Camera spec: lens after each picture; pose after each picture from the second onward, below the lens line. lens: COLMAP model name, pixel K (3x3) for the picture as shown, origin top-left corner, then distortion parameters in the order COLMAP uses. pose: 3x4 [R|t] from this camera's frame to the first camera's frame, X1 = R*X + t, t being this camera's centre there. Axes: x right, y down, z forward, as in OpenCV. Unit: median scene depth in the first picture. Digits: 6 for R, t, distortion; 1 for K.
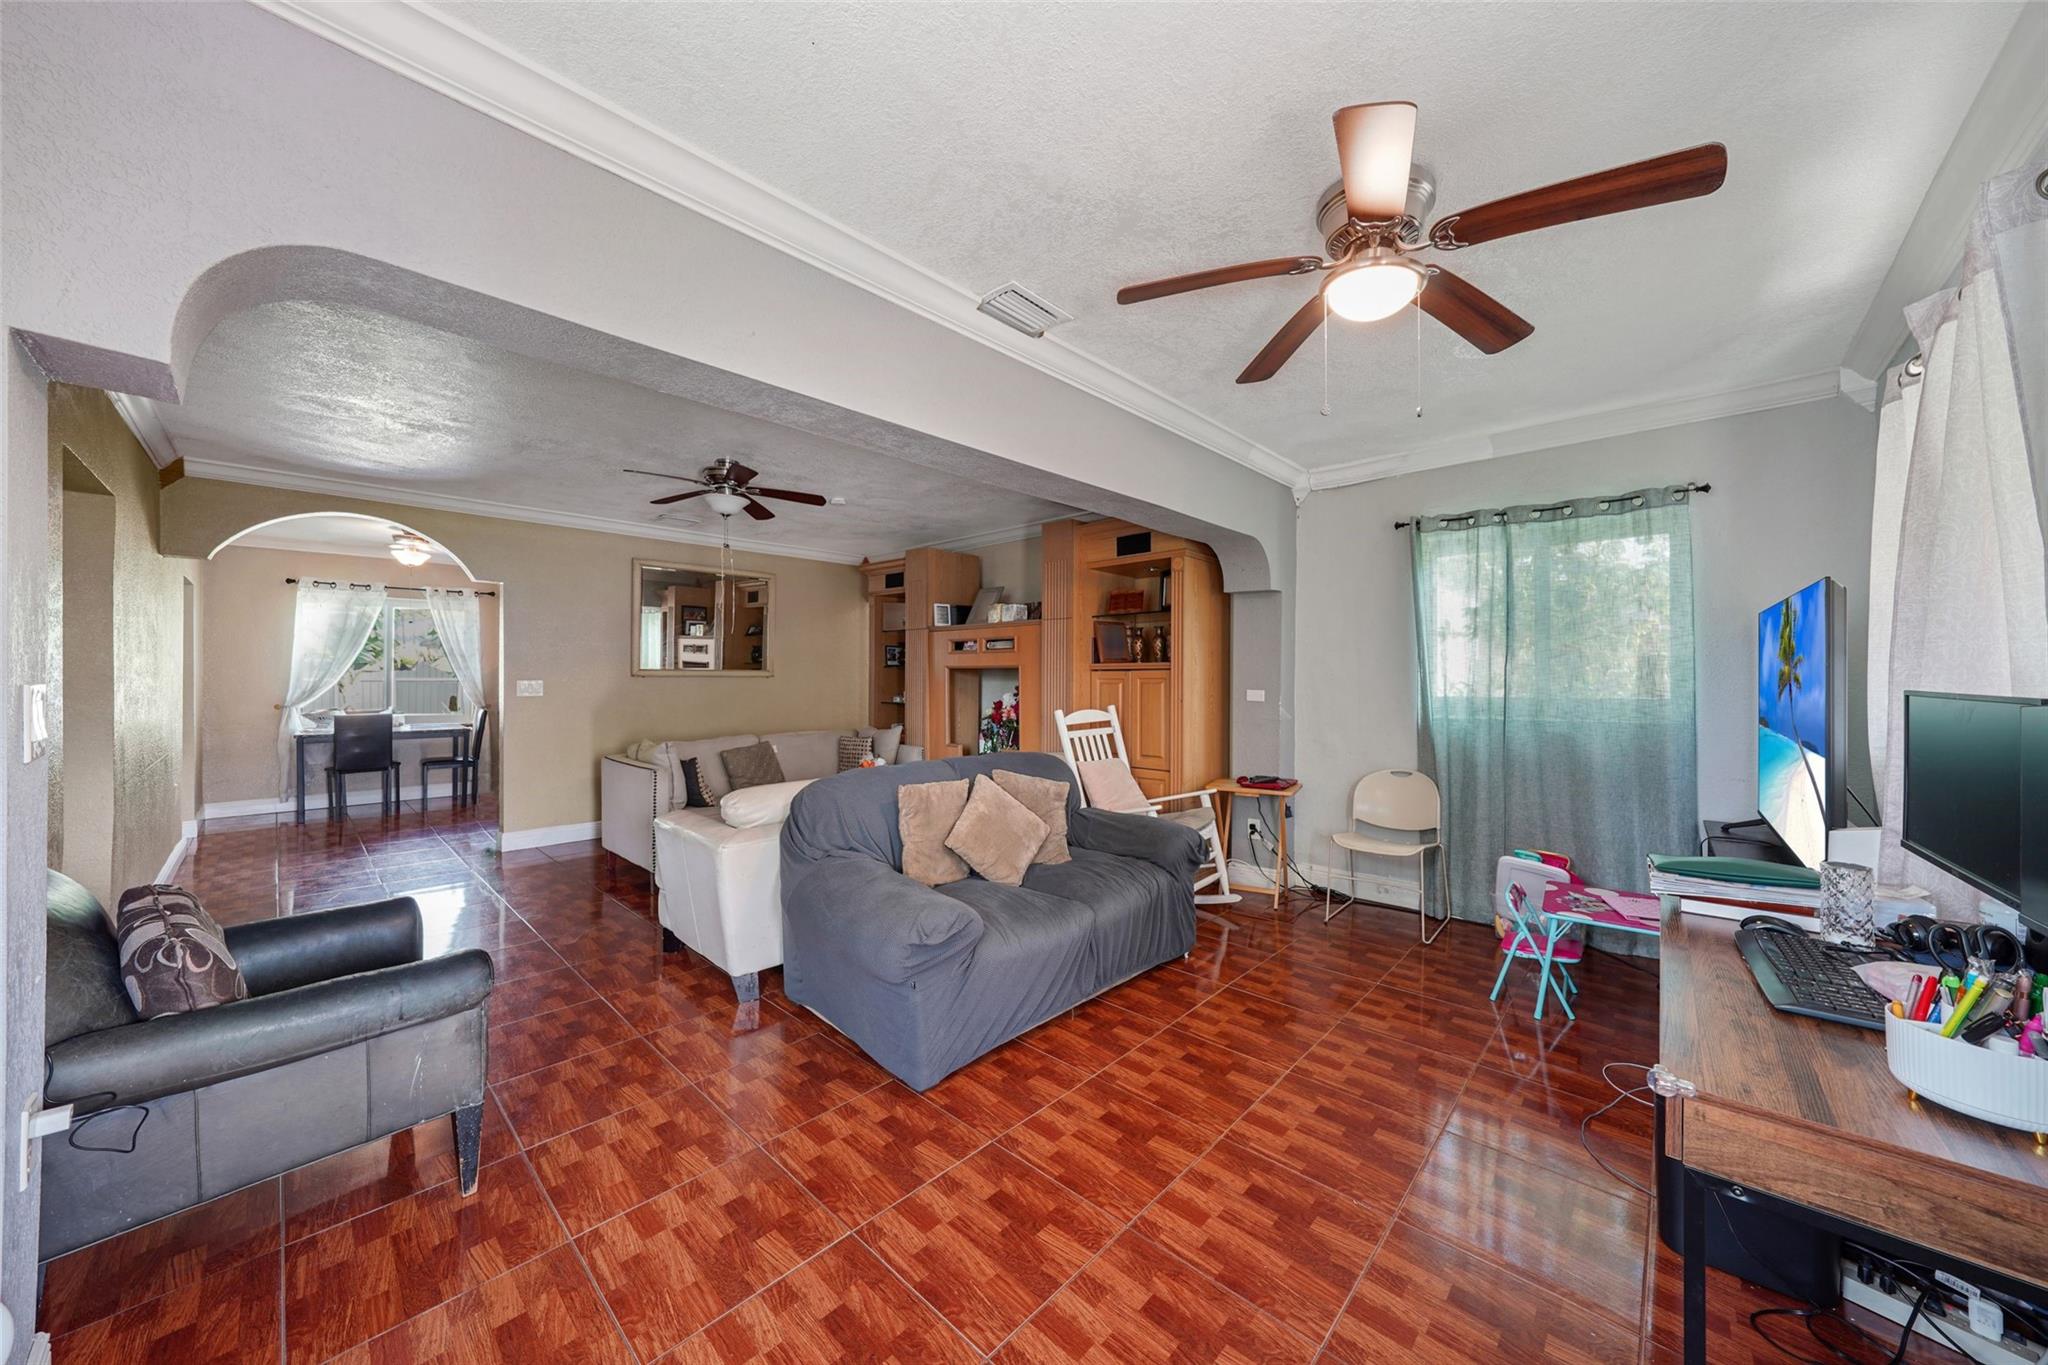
lens RADIAL K [[695.0, 0, 1035.8], [0, 695.0, 688.4], [0, 0, 1]] dist [-0.005106, 0.000617]
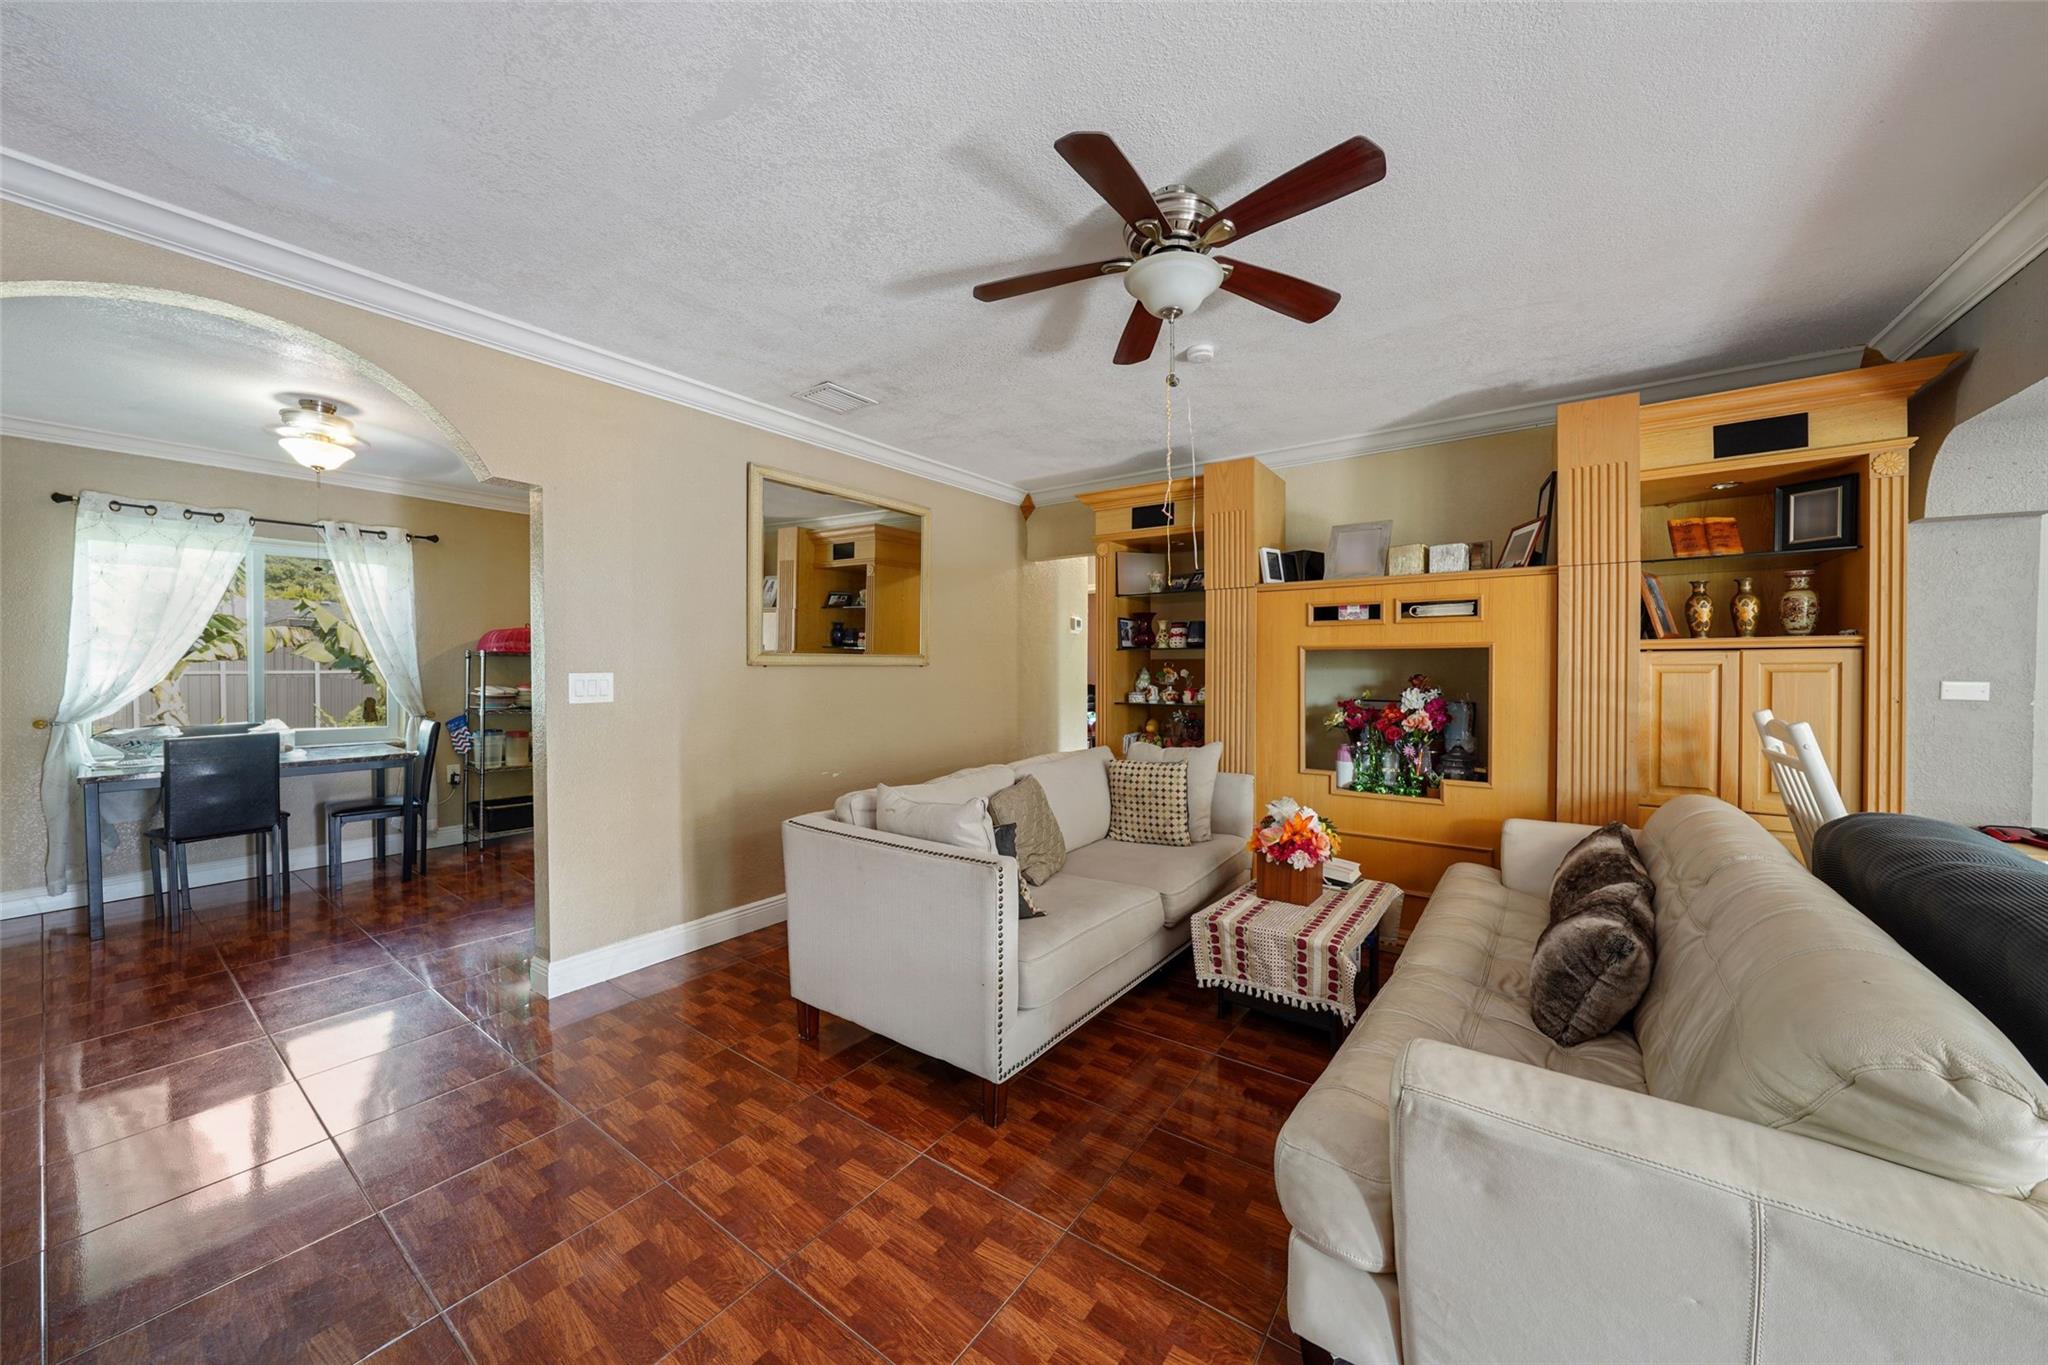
lens RADIAL K [[695.0, 0, 1009.4], [0, 695.0, 668.6], [0, 0, 1]] dist [-0.005106, 0.000617]
pose [[0.993401, -0.009117, 0.114332, -0.052717], [0.009956, 0.999928, -0.006770, -0.001181], [-0.114262, 0.007863, 0.993419, 0.046691]]
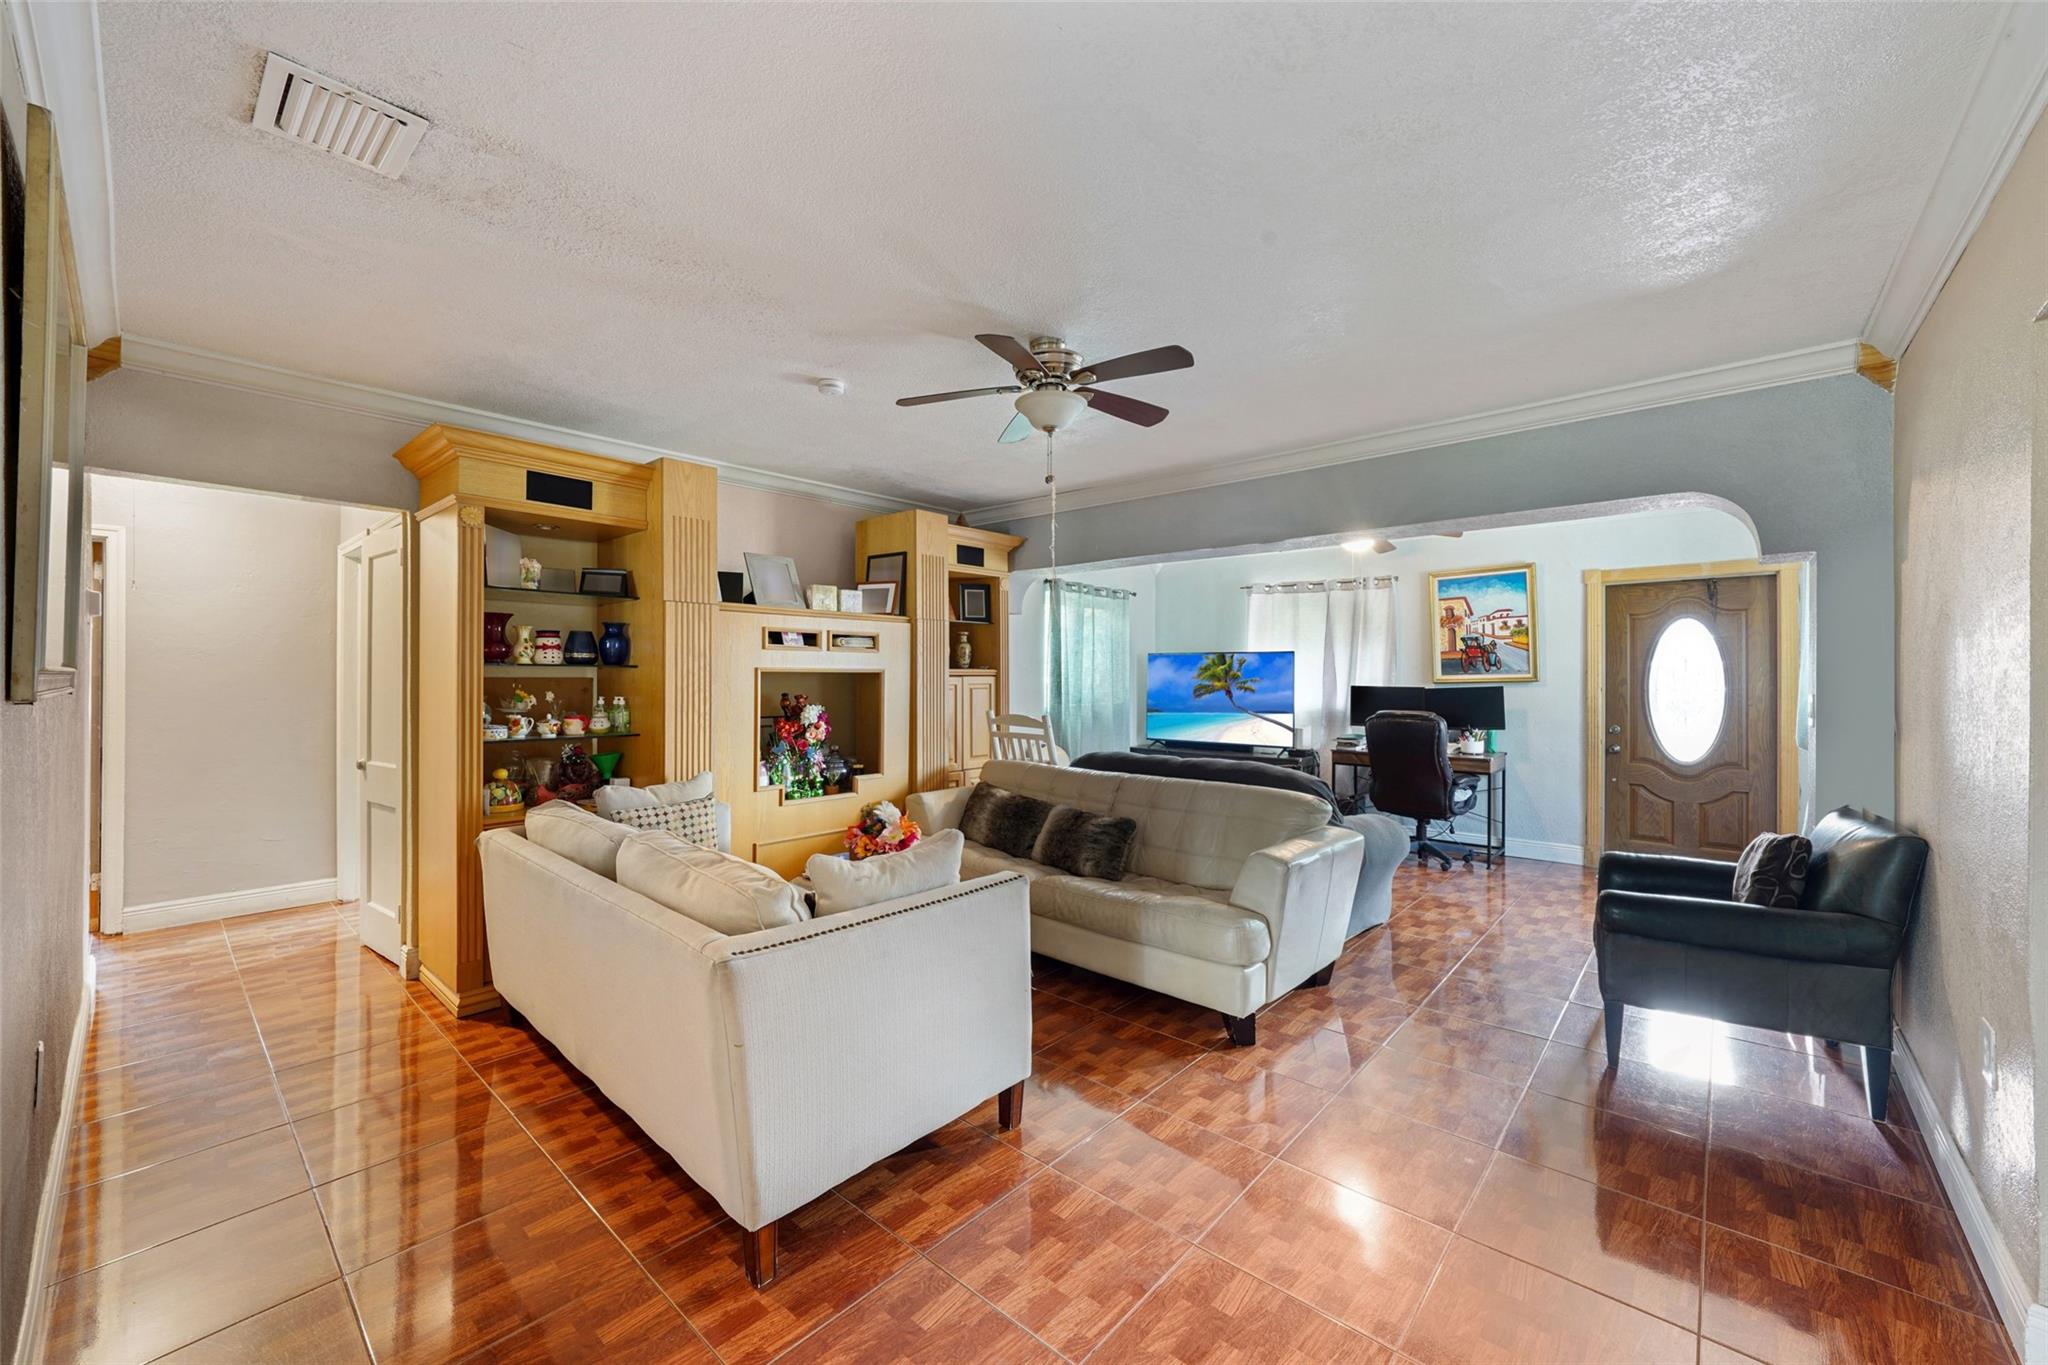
lens RADIAL K [[795.9, 0, 1016.1], [0, 795.9, 674.0], [0, 0, 1]] dist [-0.003594, -0.000116]
pose [[0.002846, 0.003174, 0.999991, -1.211707], [0.015955, 0.999868, -0.003219, -0.029419], [-0.999869, 0.015964, 0.002795, 1.065502]]
